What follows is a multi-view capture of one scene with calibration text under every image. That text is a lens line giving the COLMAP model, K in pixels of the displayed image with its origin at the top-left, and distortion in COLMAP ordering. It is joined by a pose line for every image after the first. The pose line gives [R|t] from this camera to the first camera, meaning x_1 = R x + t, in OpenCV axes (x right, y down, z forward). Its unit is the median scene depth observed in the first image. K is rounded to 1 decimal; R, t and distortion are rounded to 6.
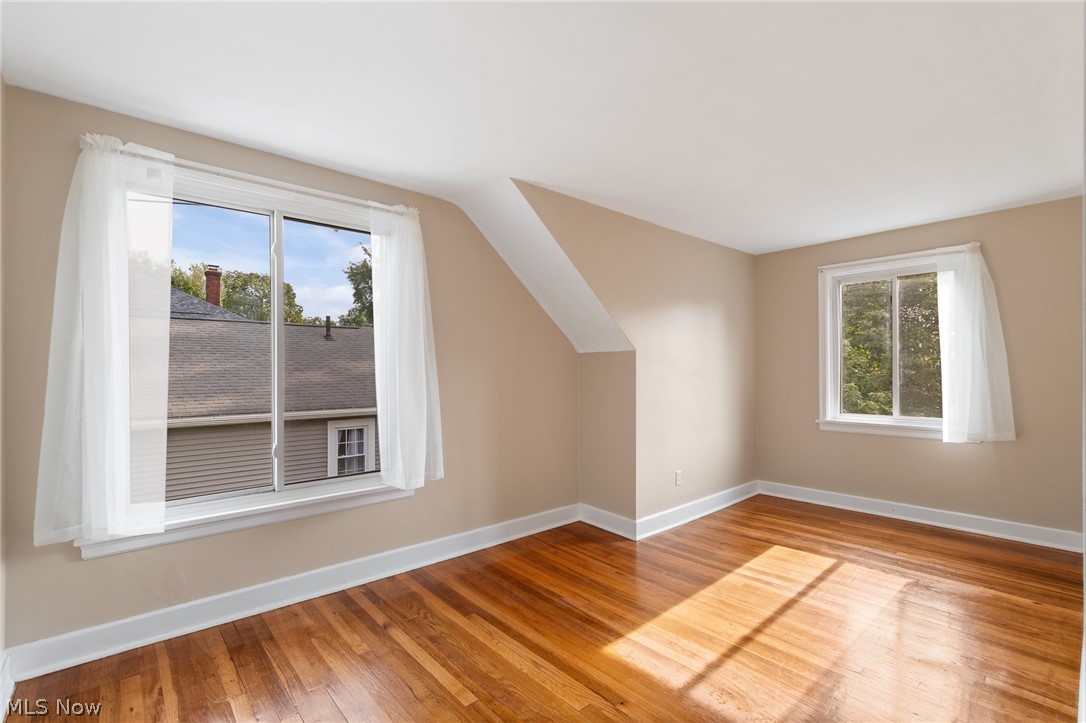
lens RADIAL K [[497.4, 0, 539.1], [0, 497.4, 368.4], [0, 0, 1]] dist [0.000906, -0.000191]
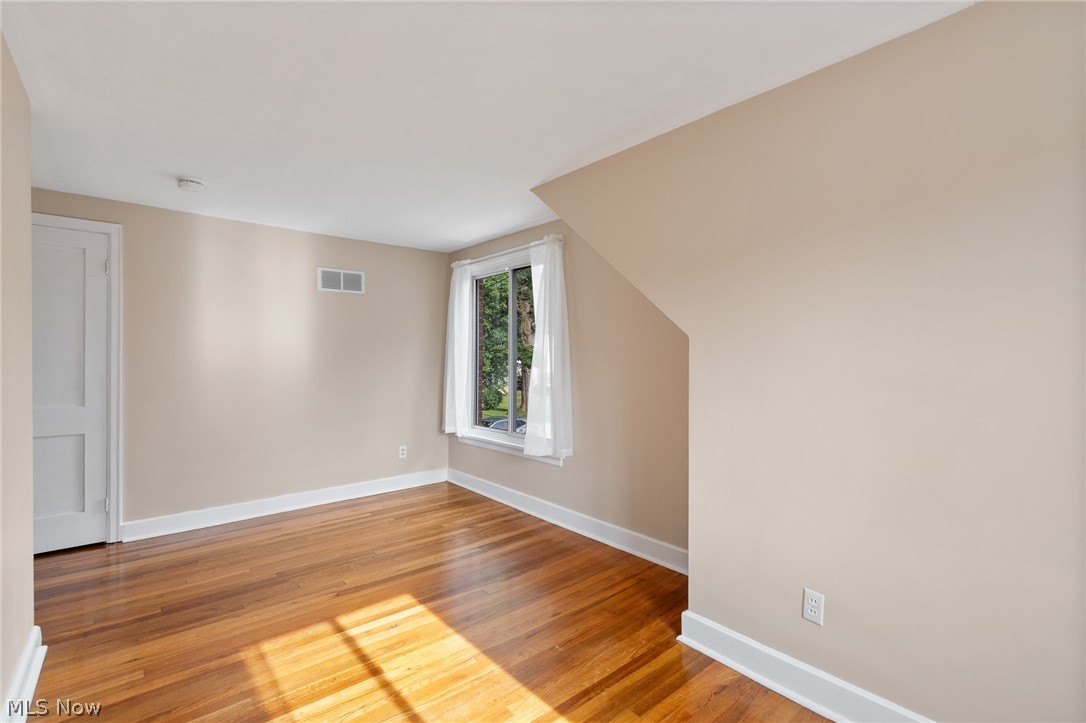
lens RADIAL K [[484.5, 0, 543.0], [0, 484.5, 361.5], [0, 0, 1]] dist [0.000061, -0.000135]
pose [[-0.011744, 0.009852, -0.999883, 1.170254], [-0.002146, 0.999949, 0.009878, -0.018771], [0.999929, 0.002262, -0.011722, 1.201443]]
